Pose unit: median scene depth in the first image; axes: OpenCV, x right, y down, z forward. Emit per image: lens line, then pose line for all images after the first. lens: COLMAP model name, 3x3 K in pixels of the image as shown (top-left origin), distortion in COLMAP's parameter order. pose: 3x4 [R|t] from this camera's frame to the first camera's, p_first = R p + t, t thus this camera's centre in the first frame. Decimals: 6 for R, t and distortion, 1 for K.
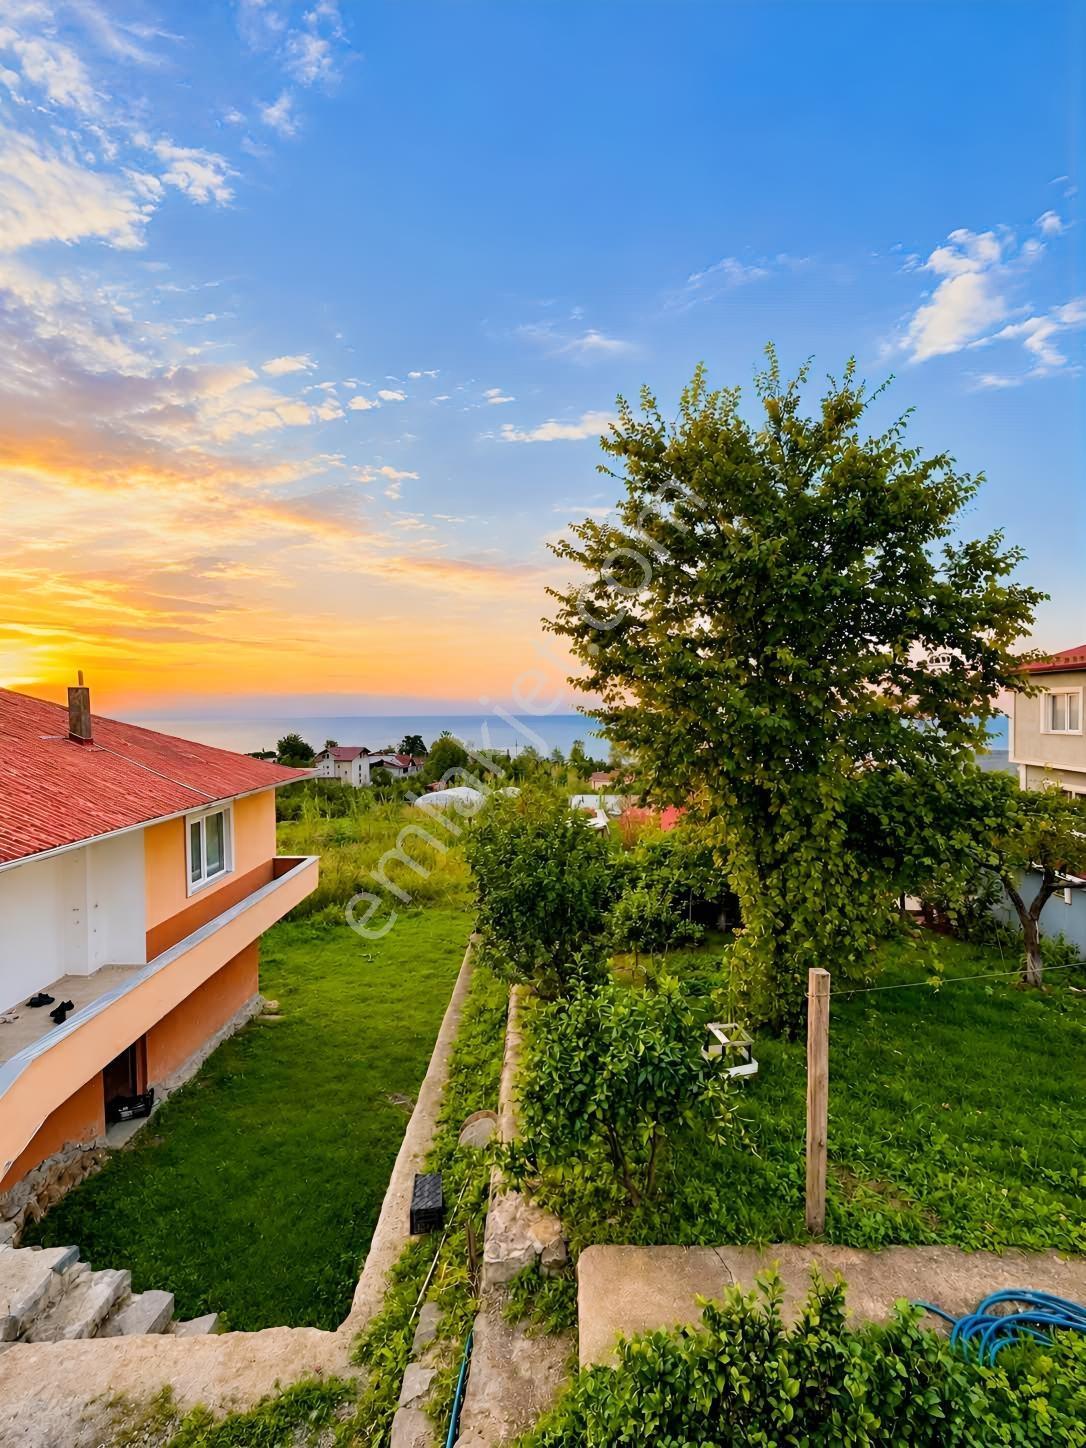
lens RADIAL K [[579.6, 0, 533.8], [0, 579.6, 723.7], [0, 0, 1]] dist [0.007221, -0.000406]
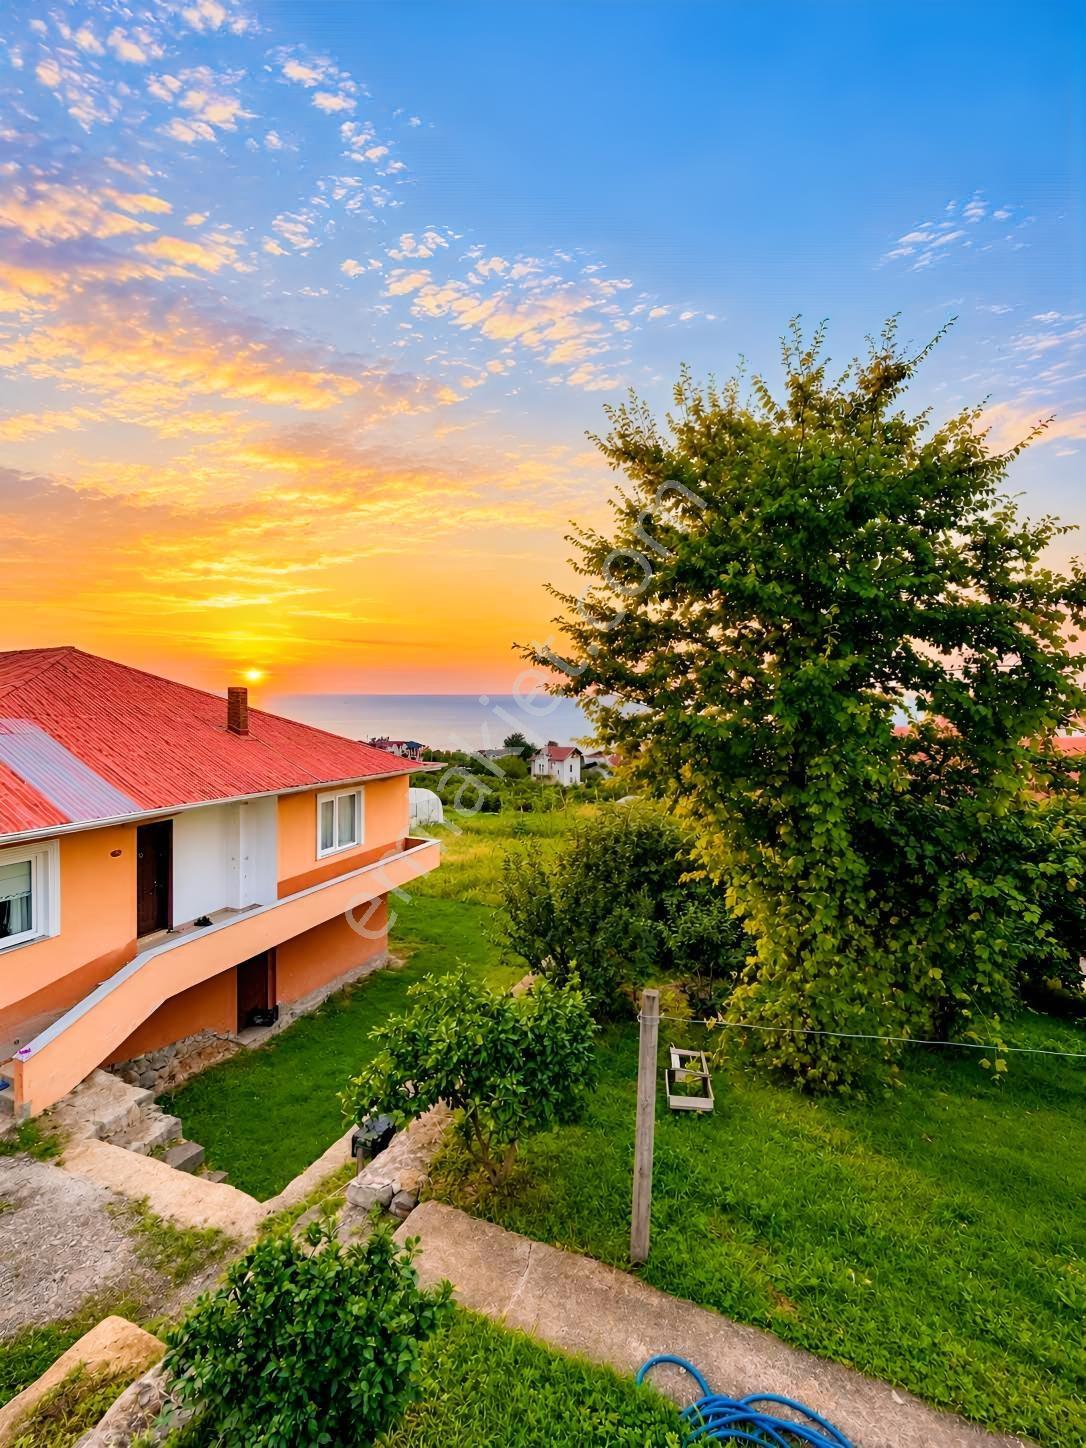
lens RADIAL K [[579.6, 0, 540.7], [0, 579.6, 716.3], [0, 0, 1]] dist [0.007221, -0.000406]
pose [[0.929238, 0.019355, -0.368975, 0.386887], [-0.026926, 0.999519, -0.015381, -0.004837], [0.368500, 0.024227, 0.929312, 0.015856]]
